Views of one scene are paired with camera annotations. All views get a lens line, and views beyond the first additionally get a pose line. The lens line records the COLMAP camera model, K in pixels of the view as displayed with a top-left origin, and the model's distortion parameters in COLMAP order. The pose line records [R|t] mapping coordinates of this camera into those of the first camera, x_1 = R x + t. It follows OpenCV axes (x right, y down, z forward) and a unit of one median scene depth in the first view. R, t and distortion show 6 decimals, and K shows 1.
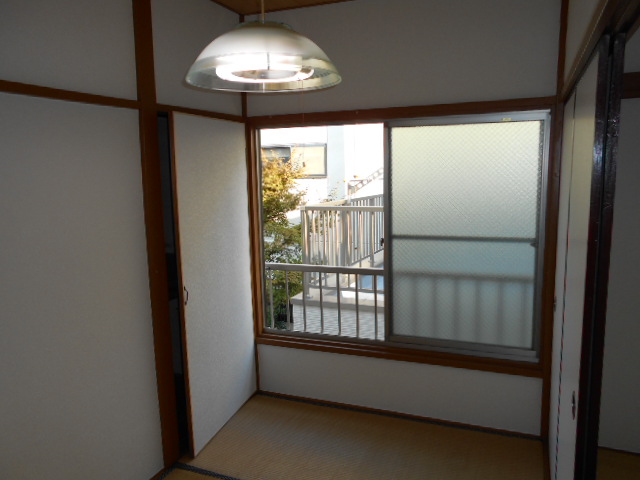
lens RADIAL K [[512.2, 0, 317.4], [0, 512.2, 237.2], [0, 0, 1]] dist [-0.001202, 0.041453]
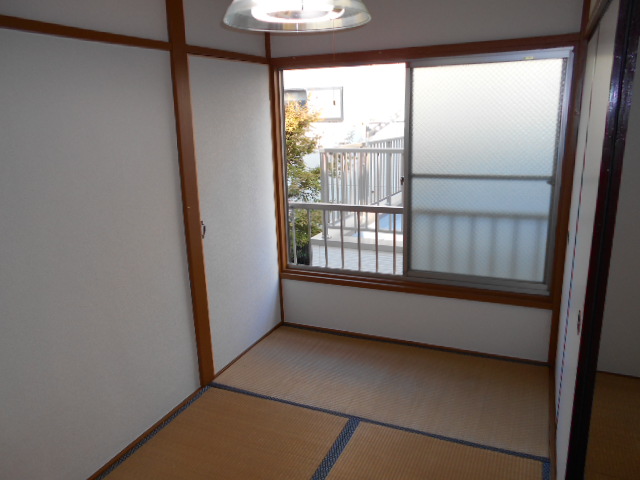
lens RADIAL K [[512.2, 0, 317.4], [0, 512.2, 237.2], [0, 0, 1]] dist [-0.001202, 0.041453]
pose [[0.999640, 0.001640, -0.026786, -0.016728], [0.001181, 0.994479, 0.104933, 0.012853], [0.026810, -0.104927, 0.994119, -0.045971]]
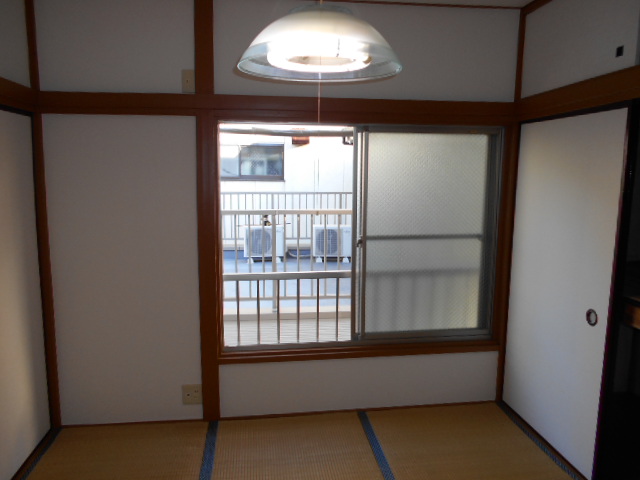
lens RADIAL K [[512.2, 0, 317.4], [0, 512.2, 237.2], [0, 0, 1]] dist [-0.001202, 0.041453]
pose [[0.865615, -0.036072, 0.499409, -0.451595], [0.047428, 0.998824, -0.010062, 0.002227], [-0.498459, 0.032396, 0.866308, 0.150395]]
